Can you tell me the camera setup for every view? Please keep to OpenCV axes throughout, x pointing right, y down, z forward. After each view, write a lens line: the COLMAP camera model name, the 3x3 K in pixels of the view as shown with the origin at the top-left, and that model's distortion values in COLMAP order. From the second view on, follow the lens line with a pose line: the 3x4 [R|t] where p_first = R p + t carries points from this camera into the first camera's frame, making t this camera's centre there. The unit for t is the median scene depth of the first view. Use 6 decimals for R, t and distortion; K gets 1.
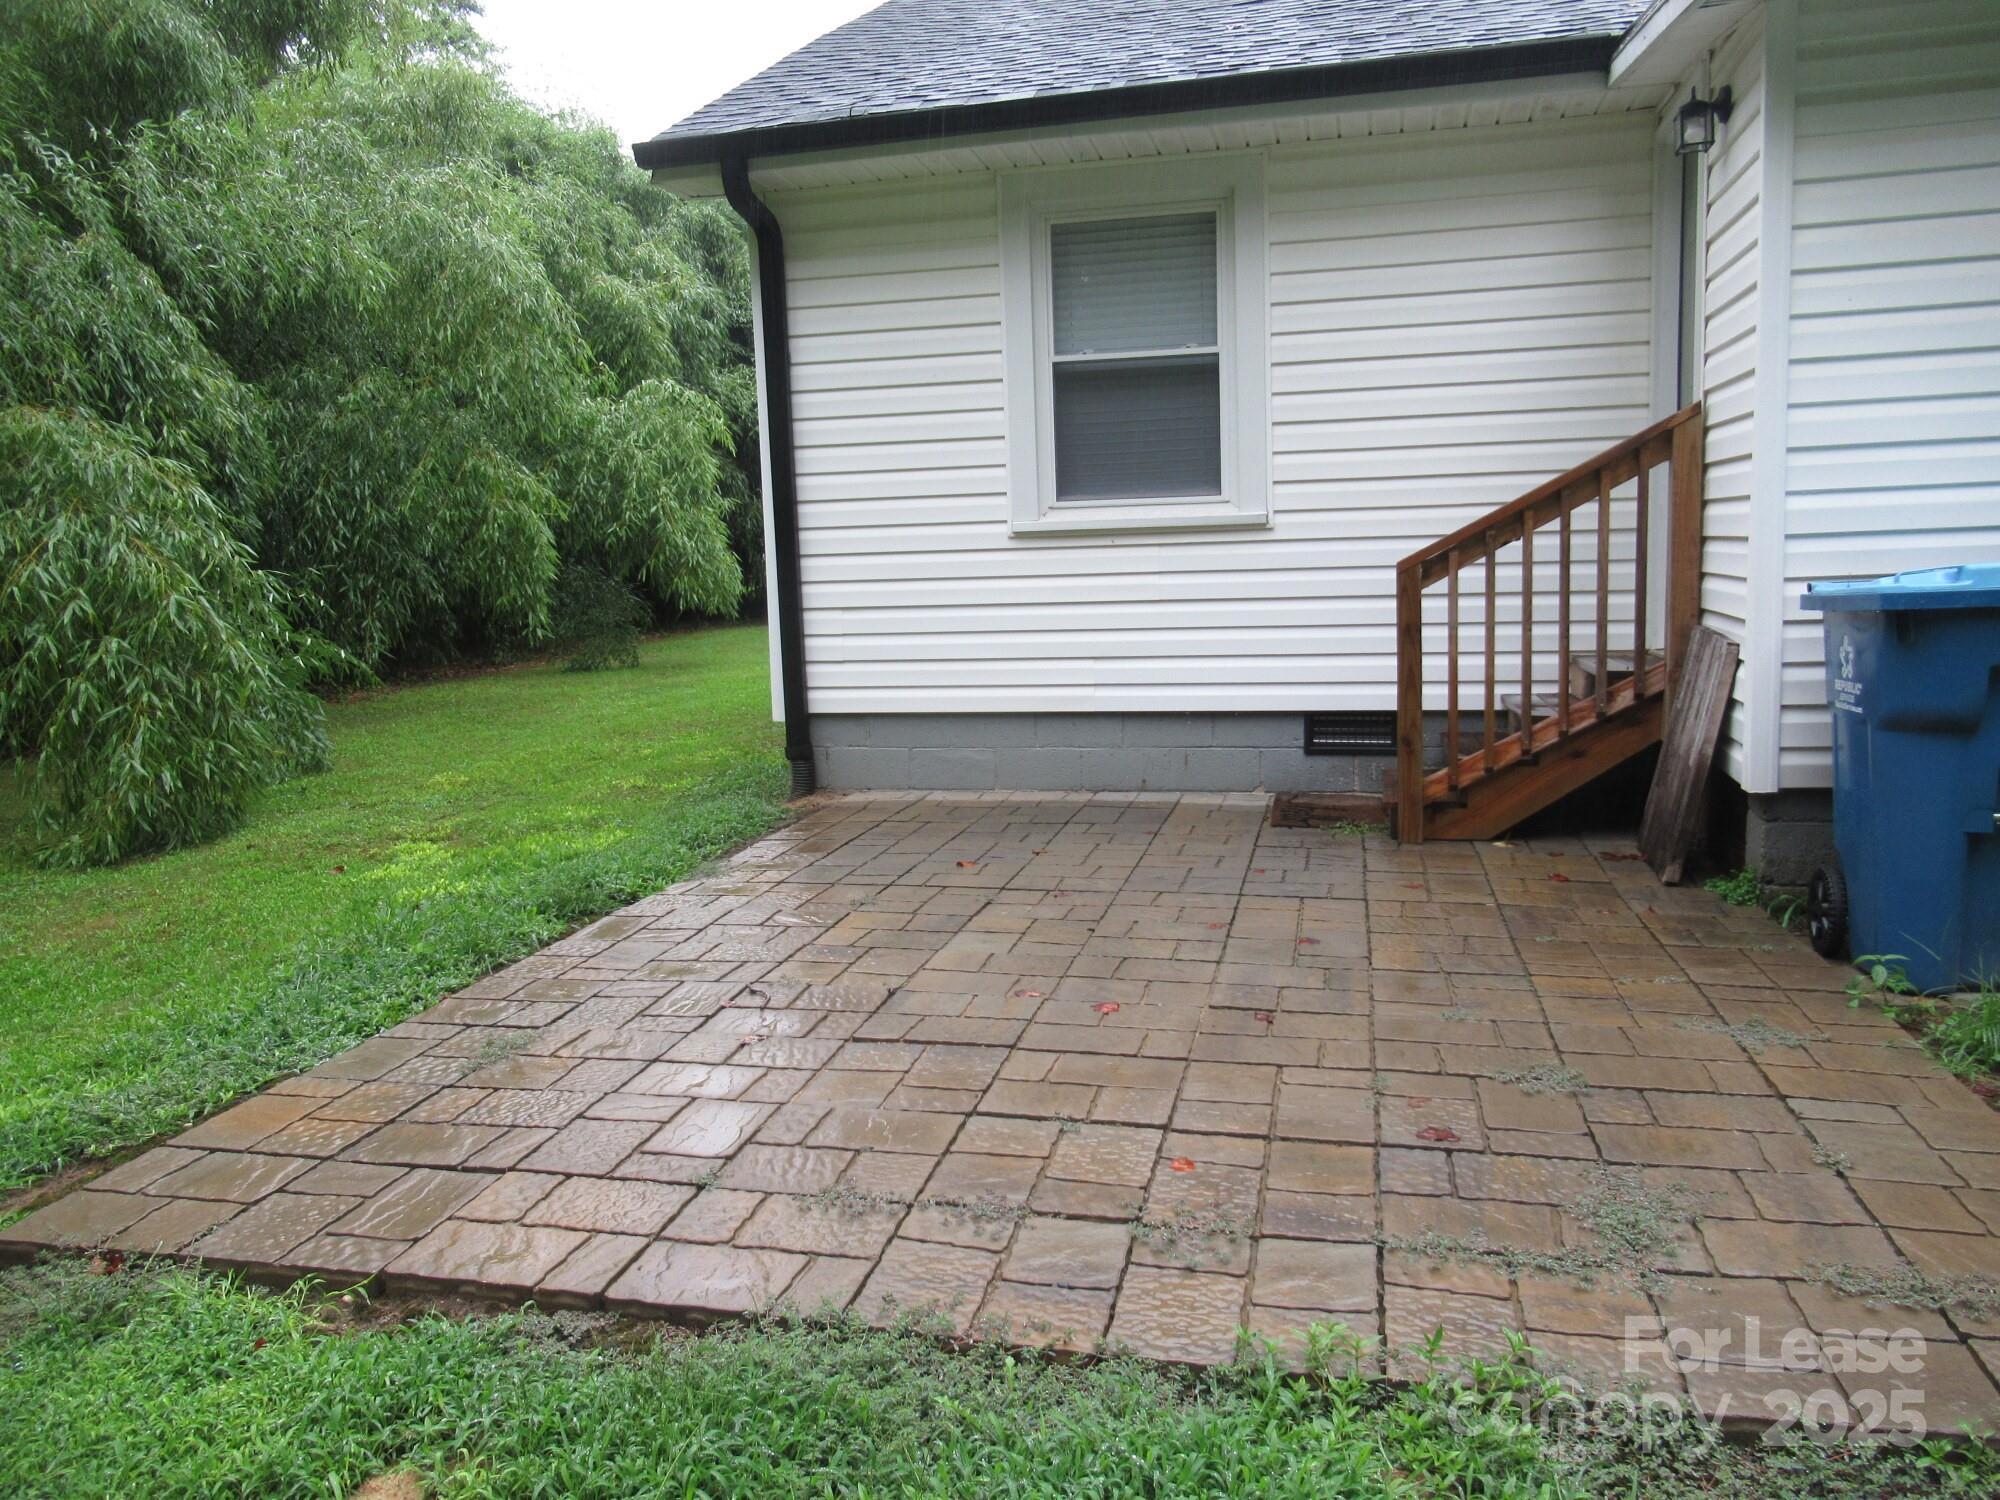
lens RADIAL K [[1516.8, 0, 1000.0], [0, 1516.8, 750.0], [0, 0, 1]] dist [-0.001823, -0.000345]
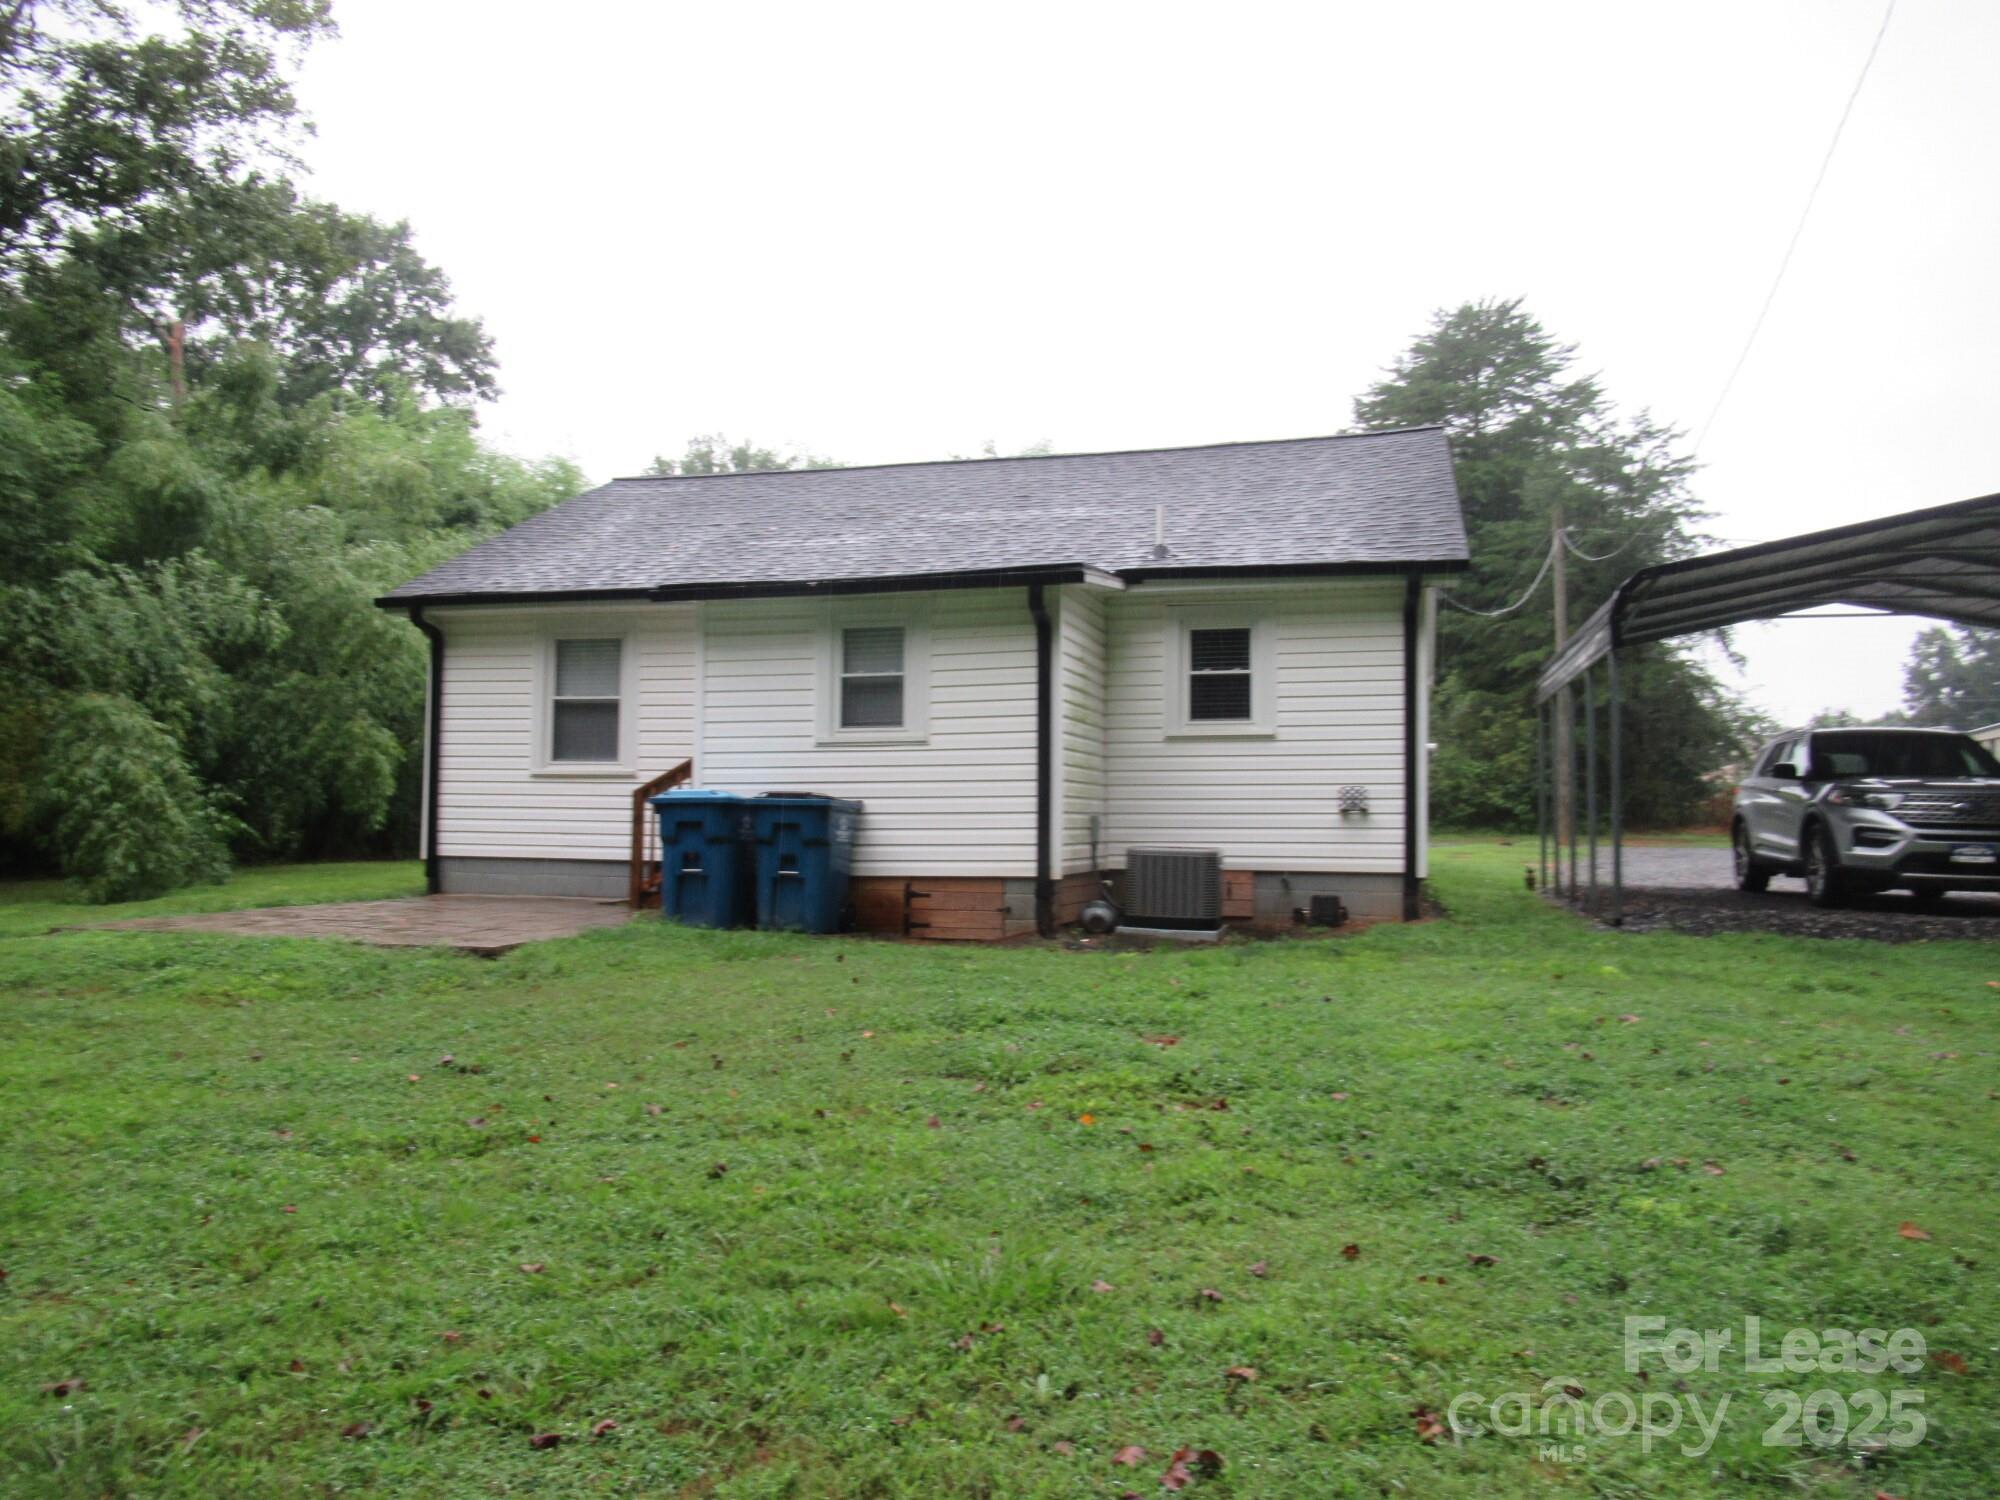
lens RADIAL K [[1646.4, 0, 1000.0], [0, 1646.4, 750.0], [0, 0, 1]] dist [0.054441, 0.000285]
pose [[0.996705, 0.046025, -0.066789, 0.796772], [-0.056738, 0.984051, -0.168597, 0.175221], [0.057964, 0.171831, 0.983420, -1.239814]]
